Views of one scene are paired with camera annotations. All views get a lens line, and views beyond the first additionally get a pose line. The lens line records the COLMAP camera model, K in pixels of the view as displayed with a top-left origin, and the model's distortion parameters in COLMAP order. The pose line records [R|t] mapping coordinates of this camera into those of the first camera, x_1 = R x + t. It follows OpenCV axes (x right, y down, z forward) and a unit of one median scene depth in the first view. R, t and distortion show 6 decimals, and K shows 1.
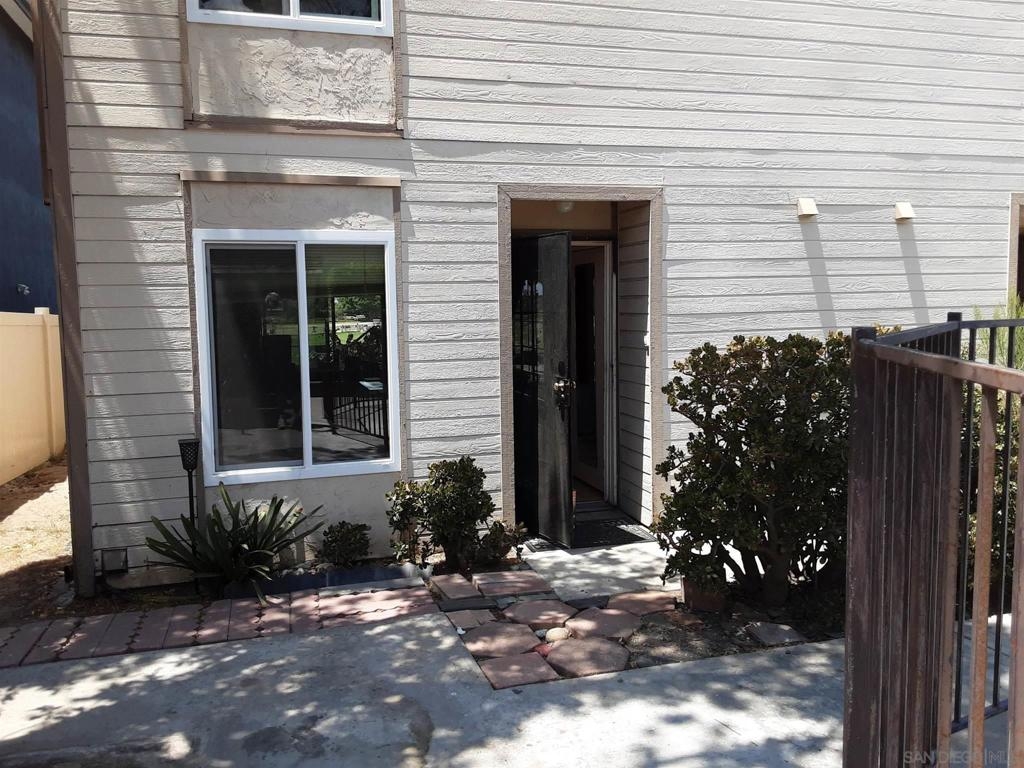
lens RADIAL K [[878.2, 0, 549.4], [0, 878.2, 366.3], [0, 0, 1]] dist [0.098752, -0.143350]
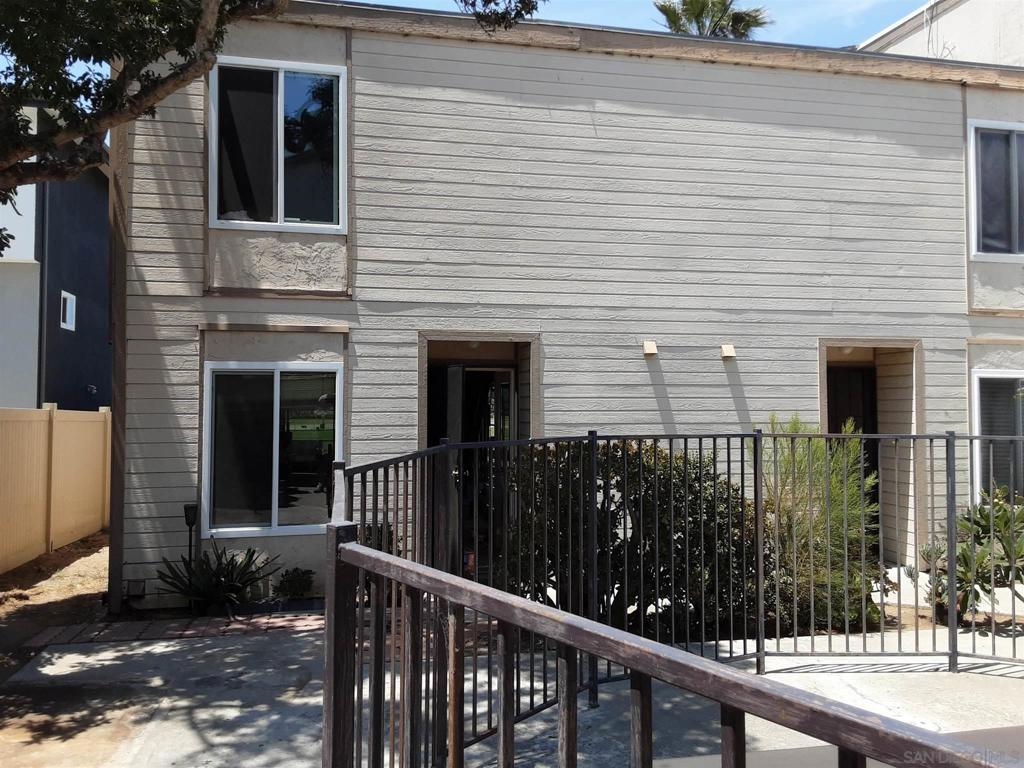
lens RADIAL K [[878.2, 0, 549.4], [0, 878.2, 366.3], [0, 0, 1]] dist [0.098752, -0.143350]
pose [[0.998125, 0.016844, -0.058838, 0.256137], [-0.023296, 0.993575, -0.110748, 0.004787], [0.056595, 0.111911, 0.992105, -0.429542]]
